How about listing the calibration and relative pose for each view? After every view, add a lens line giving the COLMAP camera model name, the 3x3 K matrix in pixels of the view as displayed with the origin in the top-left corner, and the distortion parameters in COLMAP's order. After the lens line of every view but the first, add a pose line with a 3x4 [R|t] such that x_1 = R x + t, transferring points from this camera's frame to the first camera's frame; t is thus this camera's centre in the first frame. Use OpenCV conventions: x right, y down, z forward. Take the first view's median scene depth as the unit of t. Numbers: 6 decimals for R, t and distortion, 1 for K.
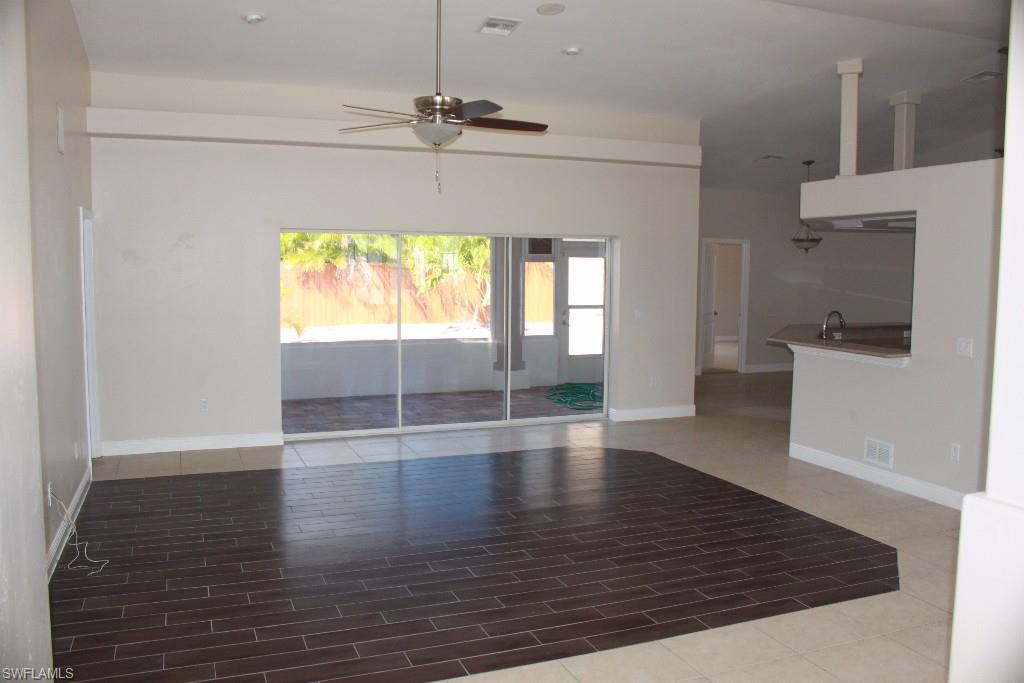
lens RADIAL K [[860.7, 0, 511.5], [0, 860.7, 340.2], [0, 0, 1]] dist [-0.145167, 0.115190]
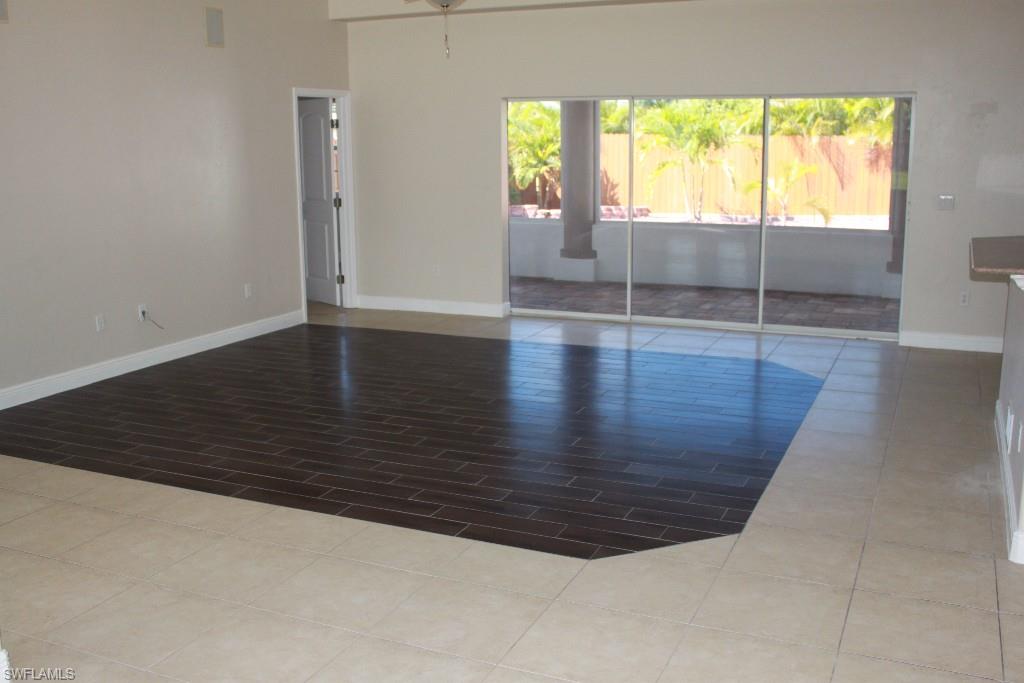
lens RADIAL K [[1000.5, 0, 514.5], [0, 1000.5, 343.2], [0, 0, 1]] dist [-0.075591, 0.000000]
pose [[0.688004, 0.132145, -0.713574, 0.738083], [-0.051606, 0.989701, 0.133524, -0.006748], [0.723869, -0.055040, 0.687738, 0.245131]]
